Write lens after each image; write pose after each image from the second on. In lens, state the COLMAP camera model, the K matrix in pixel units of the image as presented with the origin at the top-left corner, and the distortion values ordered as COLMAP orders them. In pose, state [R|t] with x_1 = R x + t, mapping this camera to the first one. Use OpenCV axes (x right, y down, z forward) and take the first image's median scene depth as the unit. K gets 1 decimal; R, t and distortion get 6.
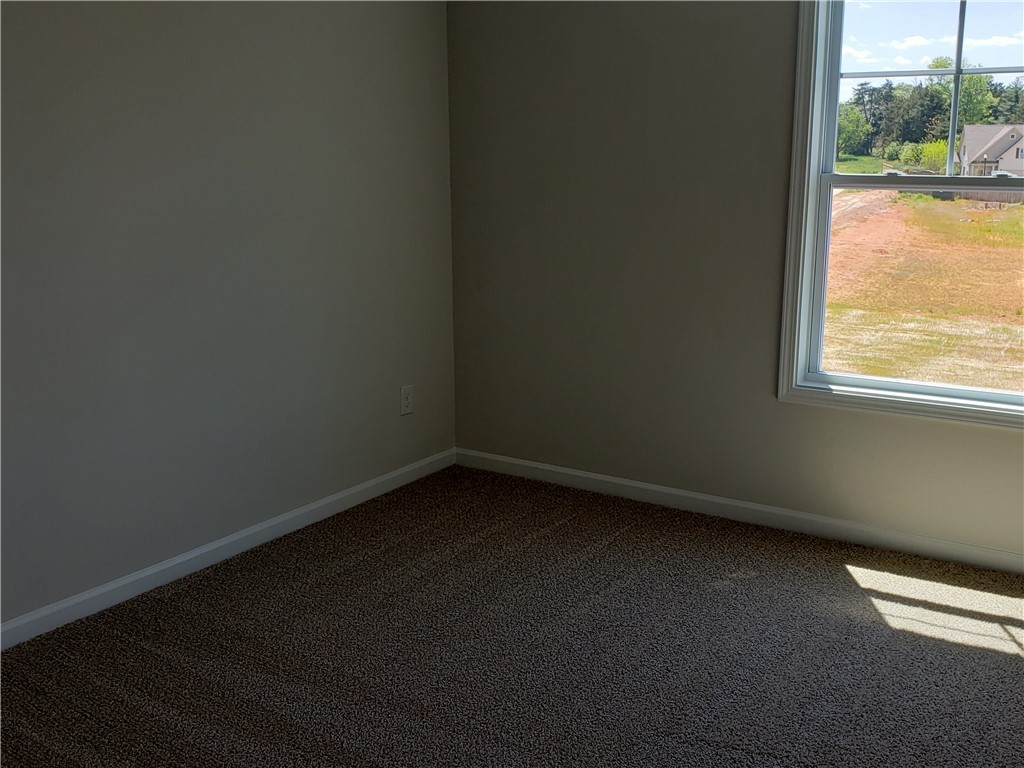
lens RADIAL K [[1086.2, 0, 510.9], [0, 1086.2, 378.9], [0, 0, 1]] dist [0.229214, -0.705501]
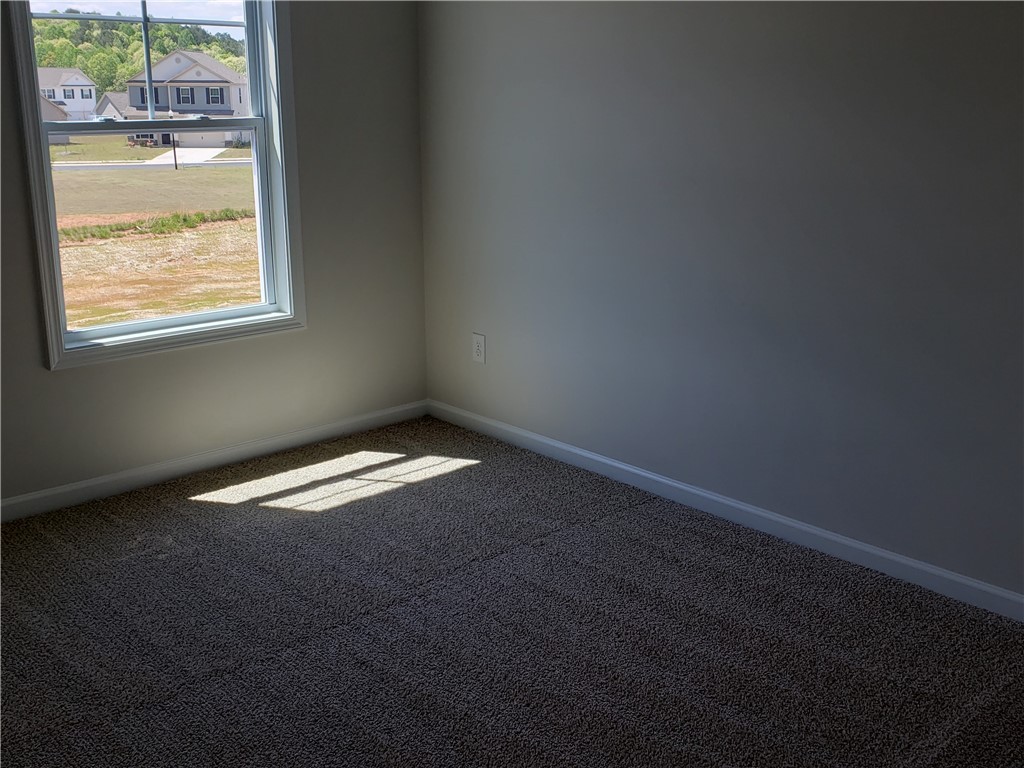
lens RADIAL K [[1086.2, 0, 510.9], [0, 1086.2, 378.9], [0, 0, 1]] dist [0.229214, -0.705501]
pose [[0.264139, -0.246428, 0.932472, -0.579815], [0.215685, 0.957416, 0.191923, -0.076268], [-0.940059, 0.150426, 0.306041, 0.396382]]
